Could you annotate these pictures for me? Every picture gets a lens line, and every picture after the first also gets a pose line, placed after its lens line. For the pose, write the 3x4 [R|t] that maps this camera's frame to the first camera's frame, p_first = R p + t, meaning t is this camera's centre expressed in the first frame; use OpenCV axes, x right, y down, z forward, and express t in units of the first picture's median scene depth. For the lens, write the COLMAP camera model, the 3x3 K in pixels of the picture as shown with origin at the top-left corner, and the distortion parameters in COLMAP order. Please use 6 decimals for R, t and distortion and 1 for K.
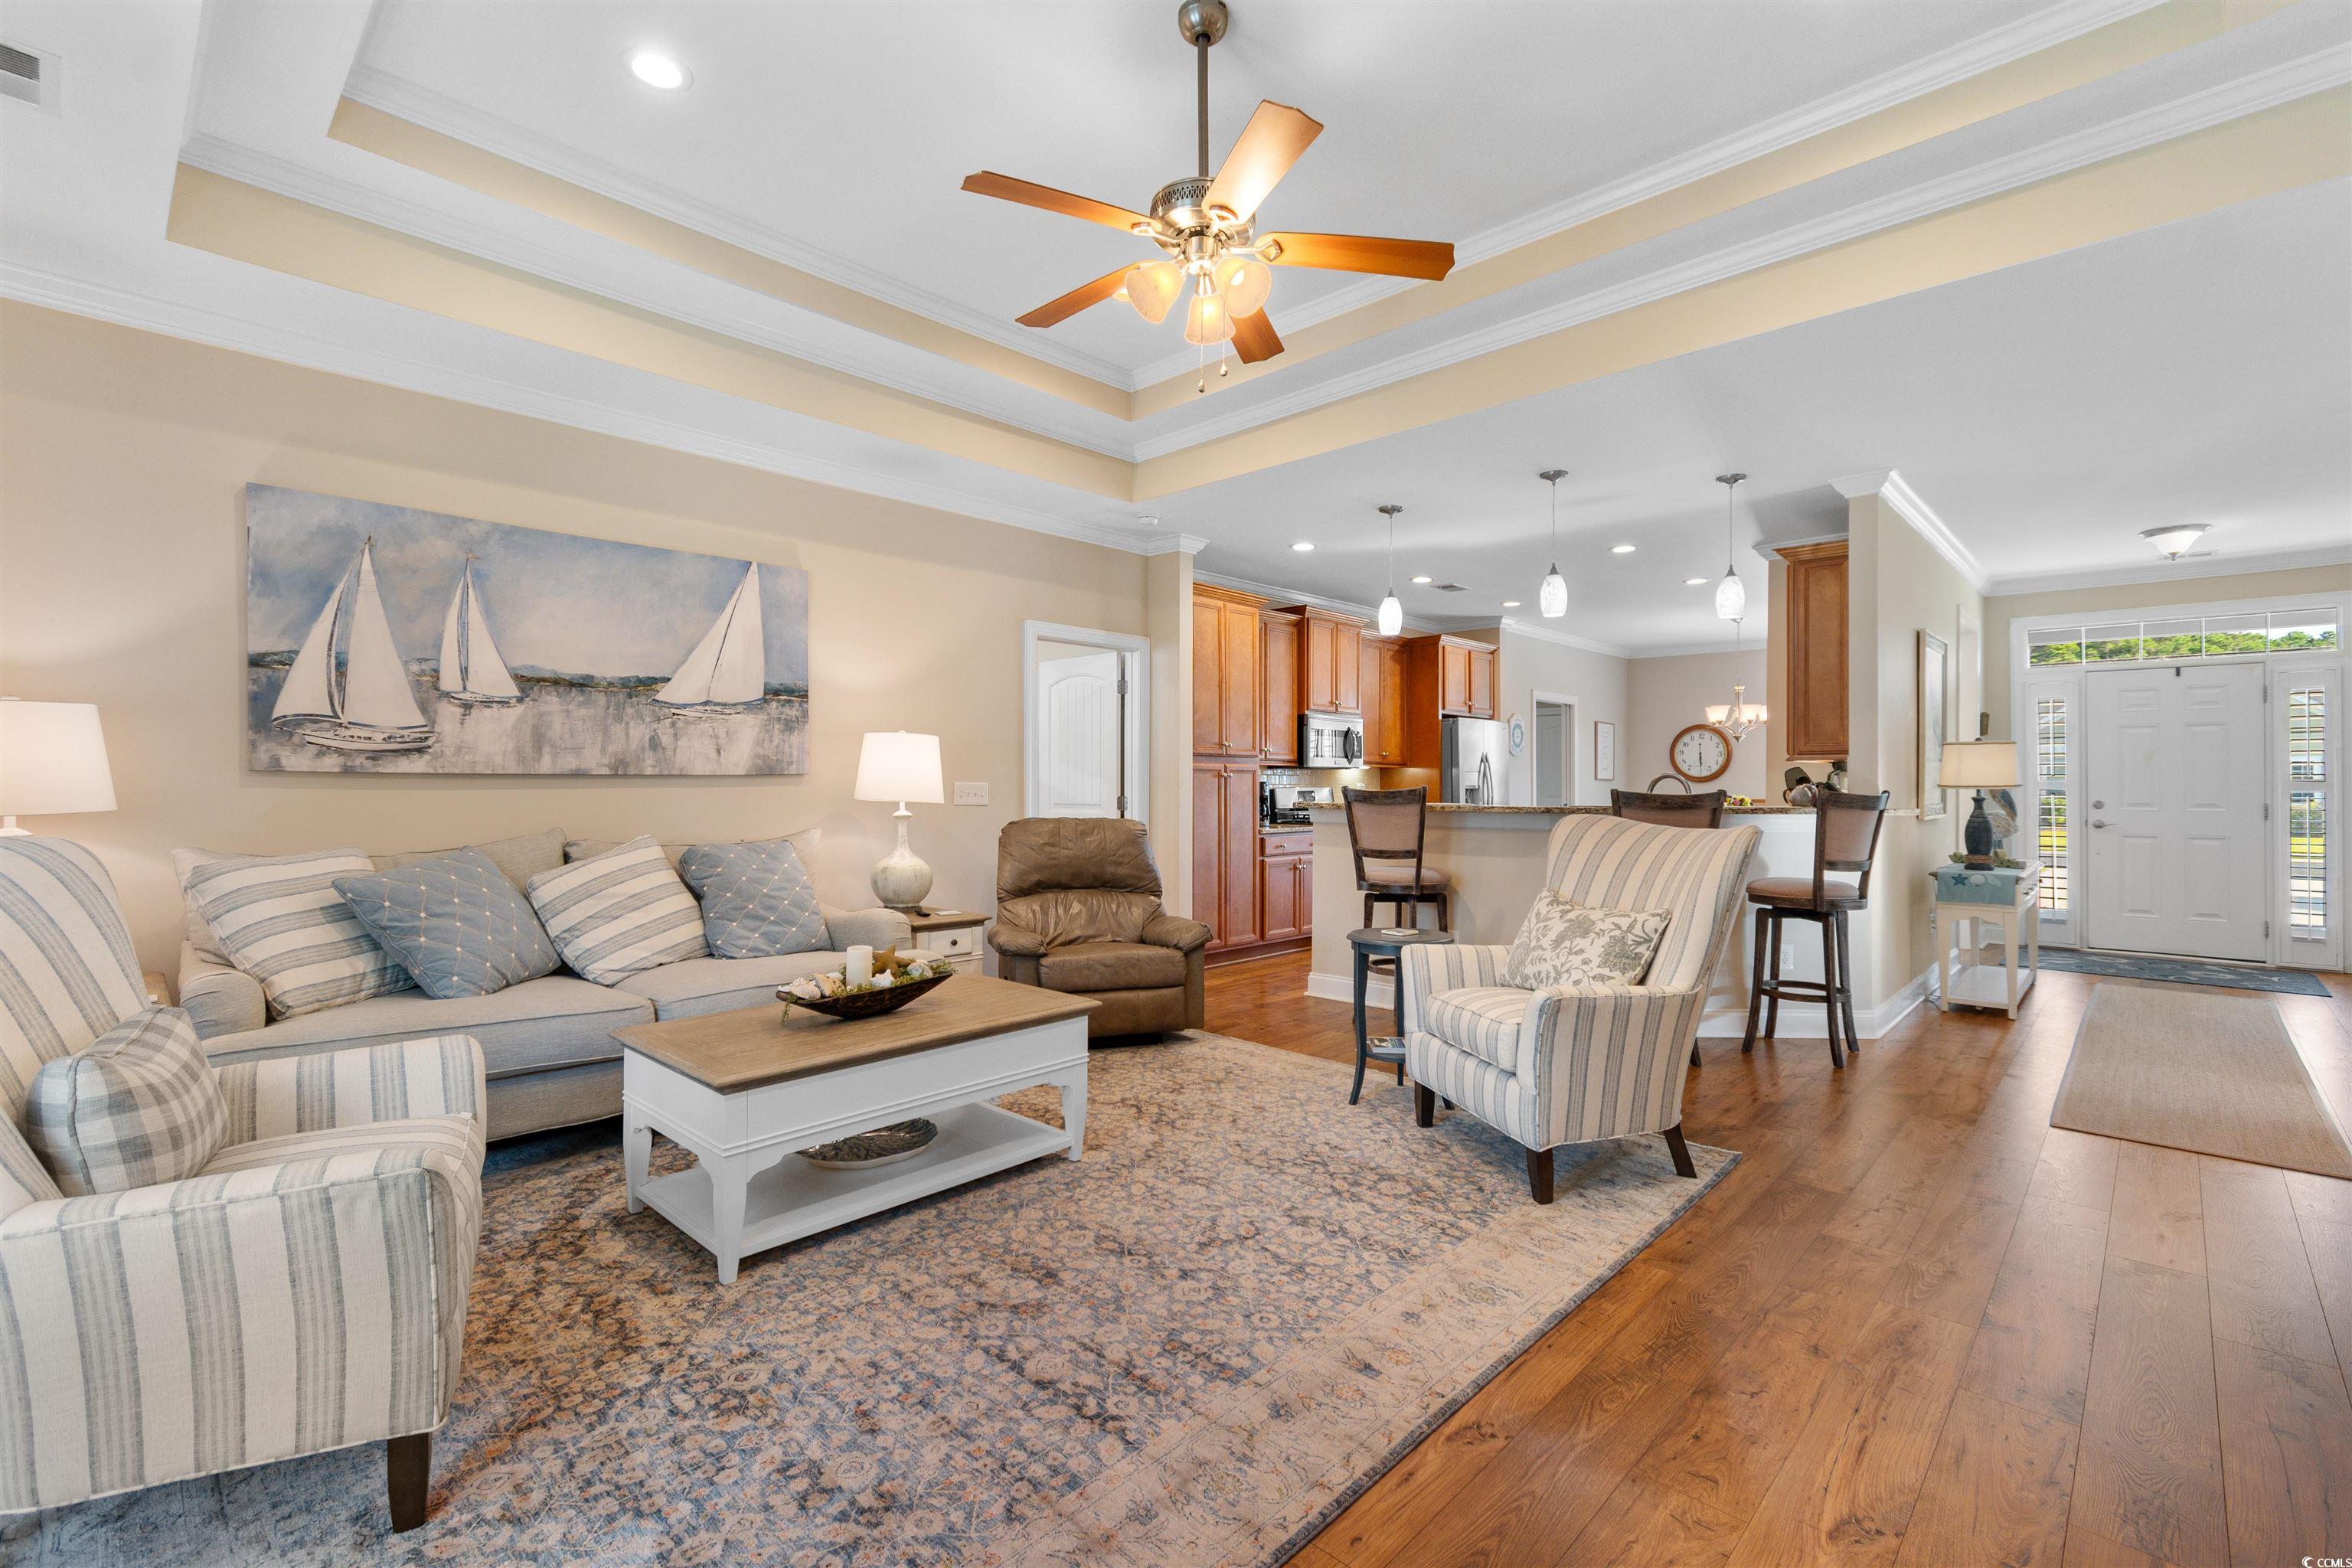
lens RADIAL K [[1055.2, 0, 1114.7], [0, 1055.2, 794.8], [0, 0, 1]] dist [0.006041, -0.002350]
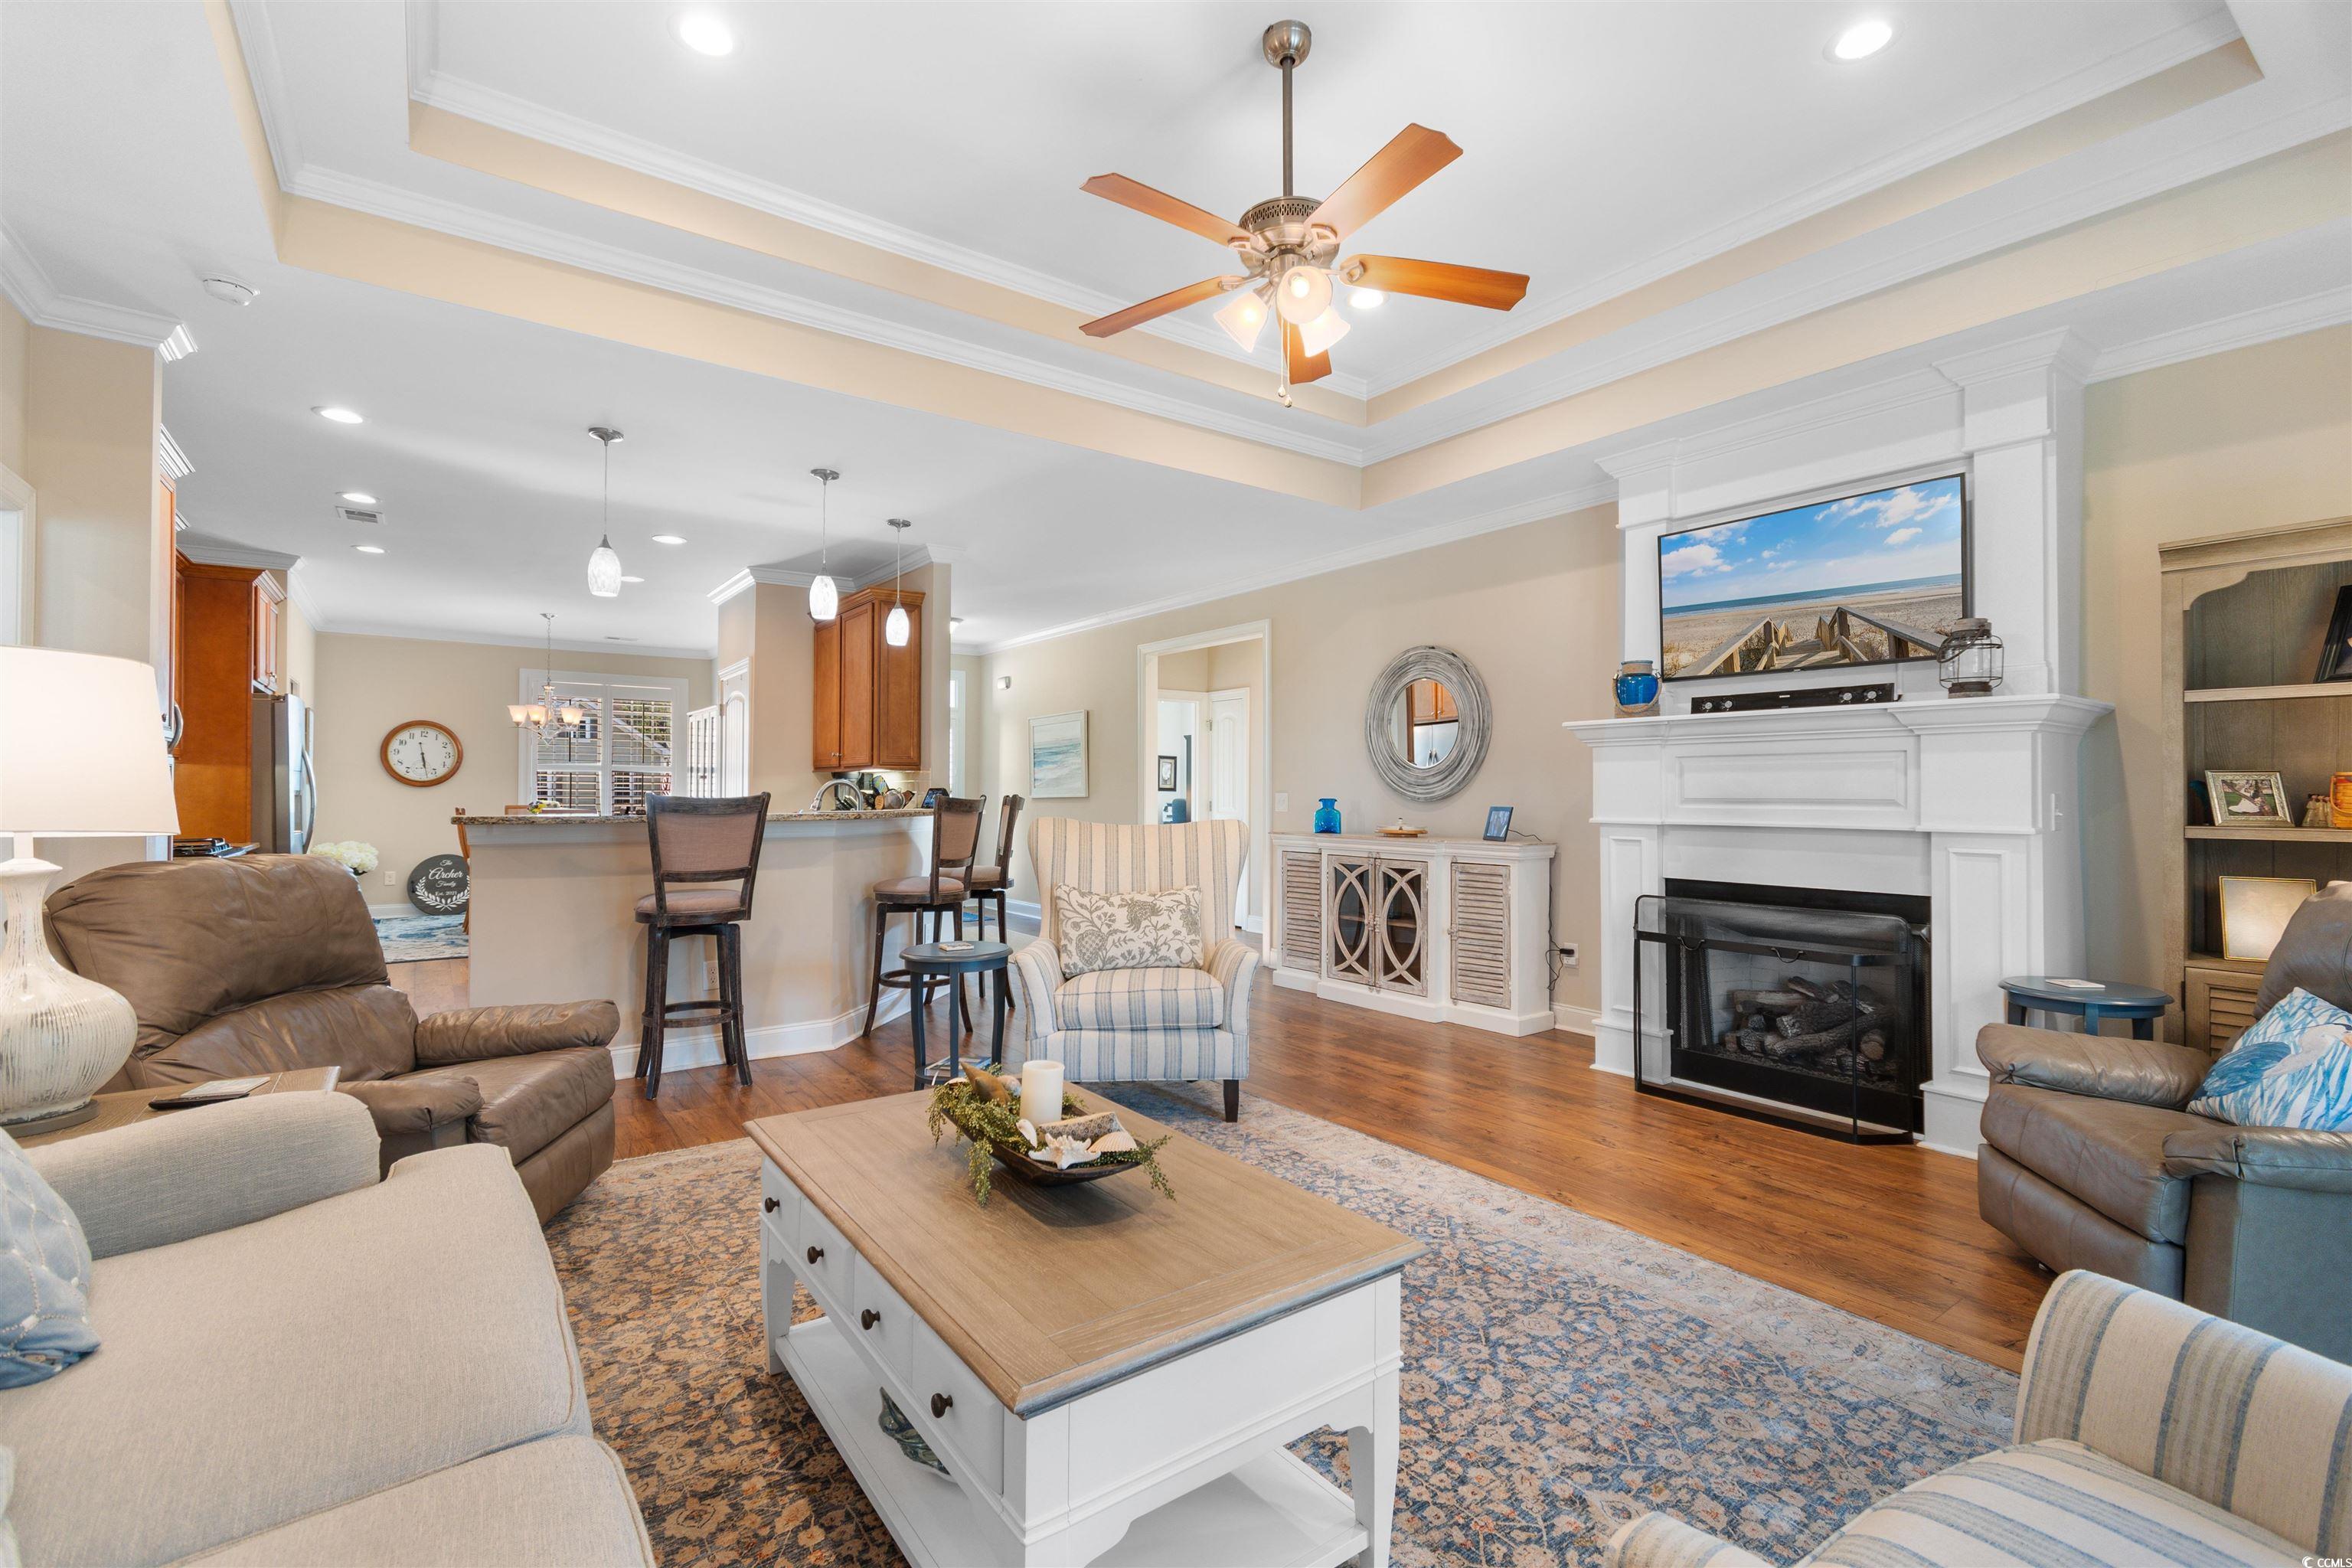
lens RADIAL K [[1055.2, 0, 1247.9], [0, 1055.2, 776.5], [0, 0, 1]] dist [0.006041, -0.002350]
pose [[0.122822, 0.010368, 0.992375, -0.380676], [0.011453, 0.999864, -0.011864, -0.004052], [-0.992363, 0.012822, 0.122686, 0.371211]]
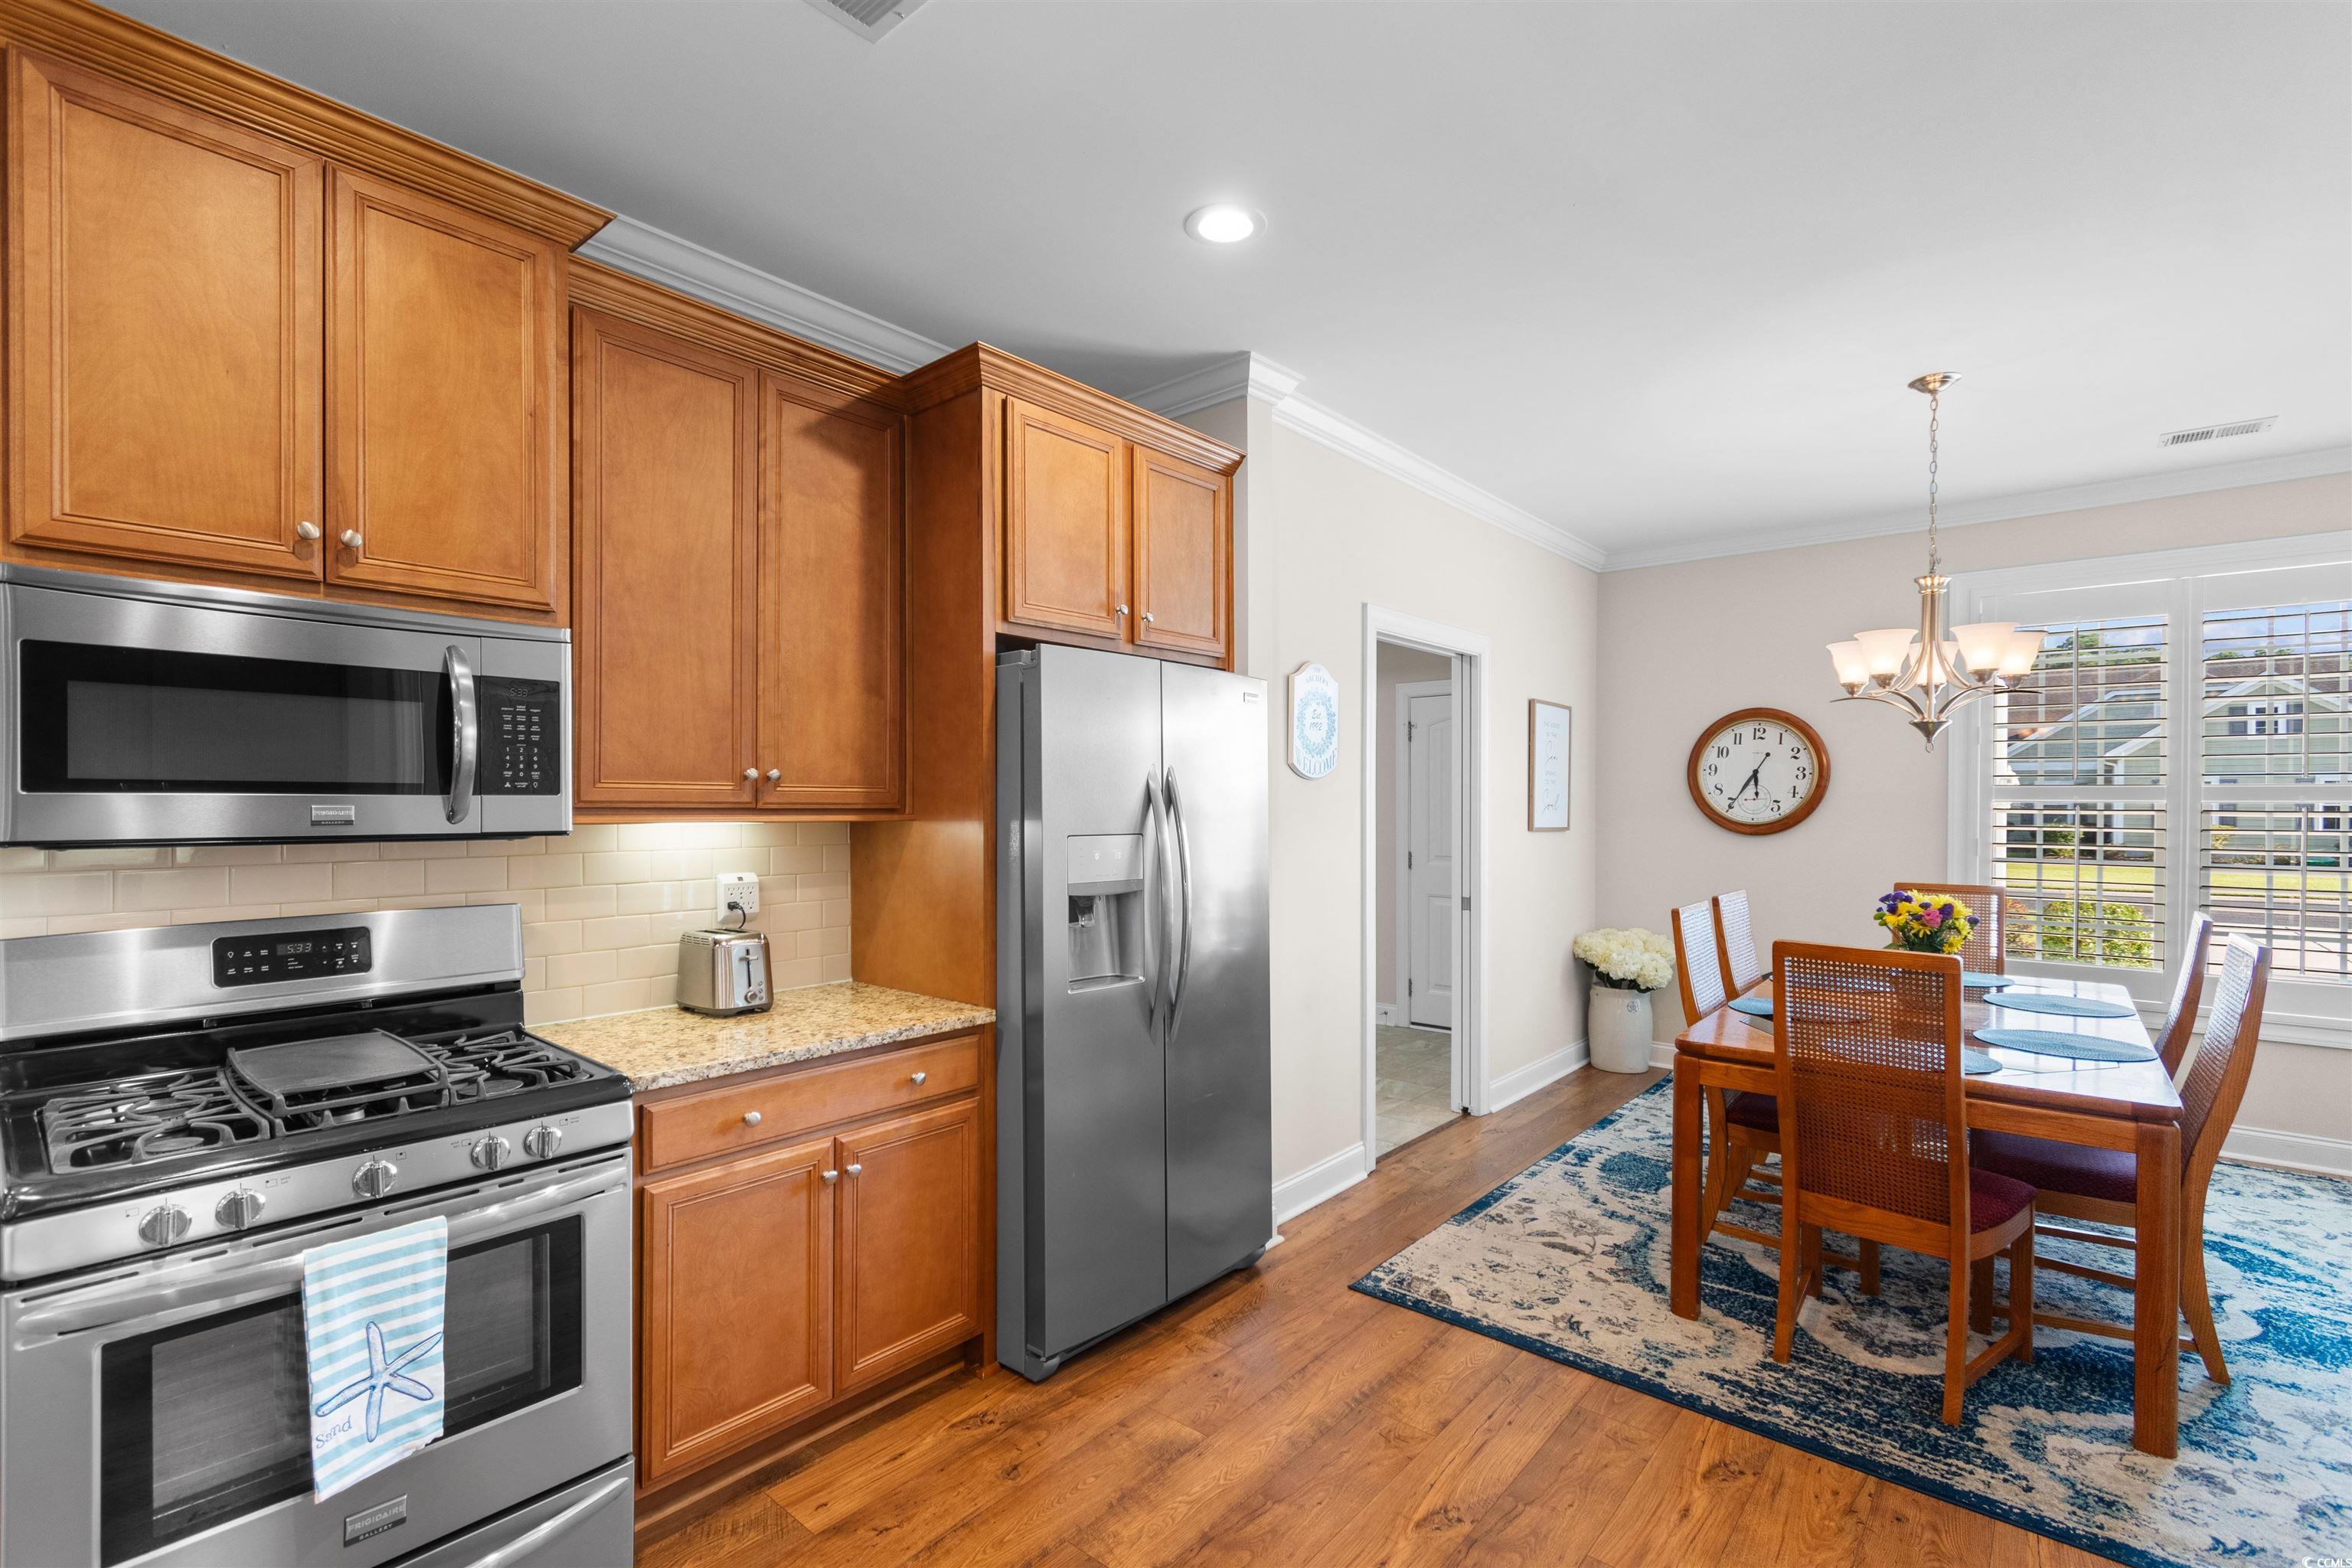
lens RADIAL K [[1055.2, 0, 1153.6], [0, 1055.2, 813.8], [0, 0, 1]] dist [0.006041, -0.002350]
pose [[0.998756, -0.001210, 0.049847, 0.461761], [0.001205, 0.999999, 0.000128, -0.036299], [-0.049847, -0.000068, 0.998757, 0.945473]]
